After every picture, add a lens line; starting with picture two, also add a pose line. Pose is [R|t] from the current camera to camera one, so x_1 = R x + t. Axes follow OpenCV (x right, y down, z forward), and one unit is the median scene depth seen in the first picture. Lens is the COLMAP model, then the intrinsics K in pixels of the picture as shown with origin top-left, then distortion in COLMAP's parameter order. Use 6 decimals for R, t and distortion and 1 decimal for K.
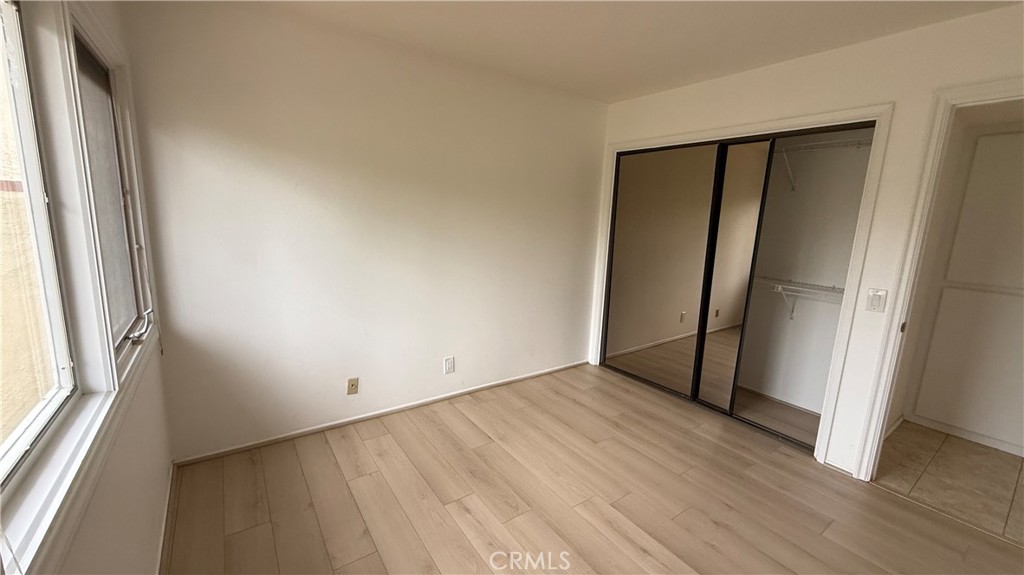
lens RADIAL K [[407.3, 0, 512.1], [0, 407.3, 283.7], [0, 0, 1]] dist [0.003580, 0.000255]
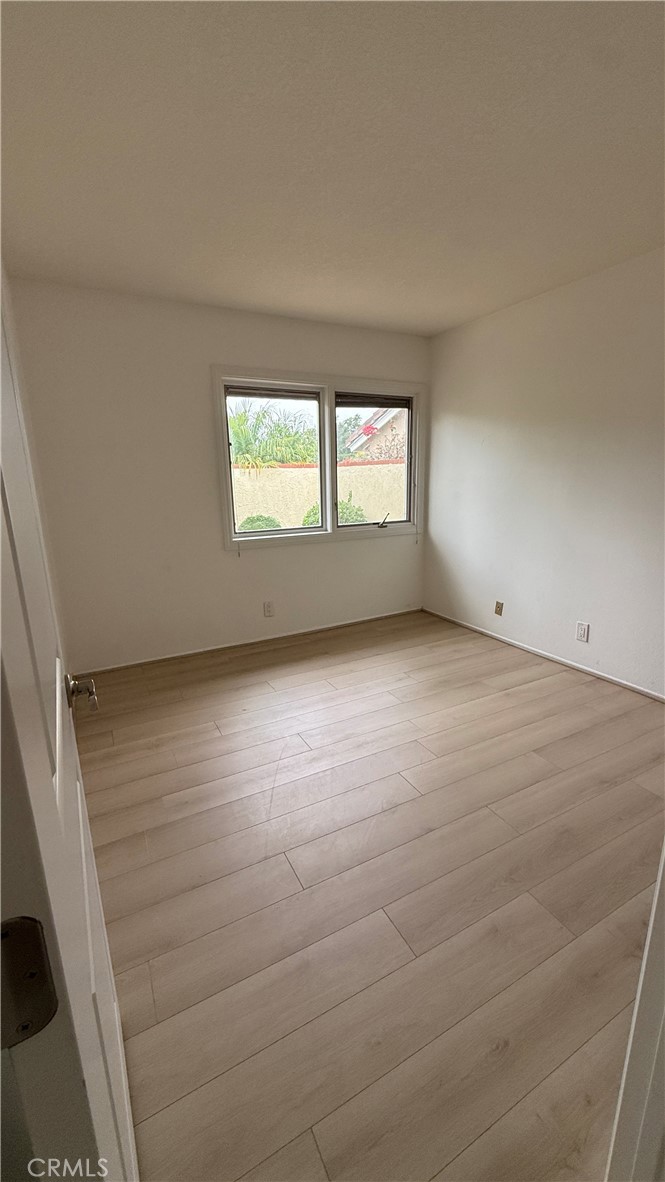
lens RADIAL K [[470.2, 0, 332.4], [0, 470.2, 591.6], [0, 0, 1]] dist [0.003580, 0.000255]
pose [[-0.133615, 0.201074, -0.970421, 0.999968], [-0.159666, 0.962041, 0.221322, -0.021926], [0.978087, 0.184515, -0.096438, 0.647261]]
